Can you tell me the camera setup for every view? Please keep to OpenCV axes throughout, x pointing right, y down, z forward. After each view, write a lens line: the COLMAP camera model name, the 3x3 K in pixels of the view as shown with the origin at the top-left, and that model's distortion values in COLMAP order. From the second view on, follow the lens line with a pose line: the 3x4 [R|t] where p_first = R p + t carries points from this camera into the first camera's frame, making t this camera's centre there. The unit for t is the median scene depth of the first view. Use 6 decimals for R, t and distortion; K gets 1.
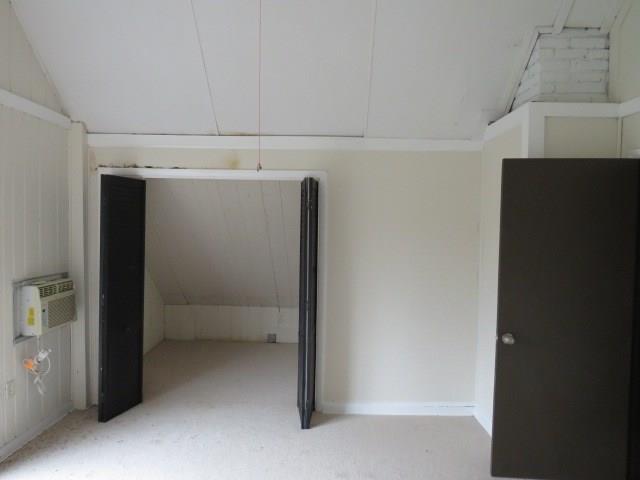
lens RADIAL K [[447.1, 0, 315.5], [0, 447.1, 240.3], [0, 0, 1]] dist [-0.015413, -0.005977]
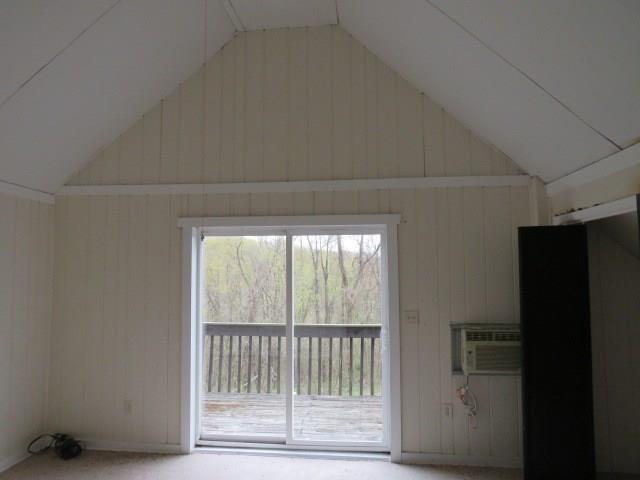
lens RADIAL K [[447.1, 0, 315.5], [0, 447.1, 240.3], [0, 0, 1]] dist [-0.015413, -0.005977]
pose [[-0.102012, -0.081943, -0.991403, 0.574067], [-0.014161, 0.996620, -0.080917, -0.032693], [0.994682, 0.005785, -0.102827, 0.663820]]
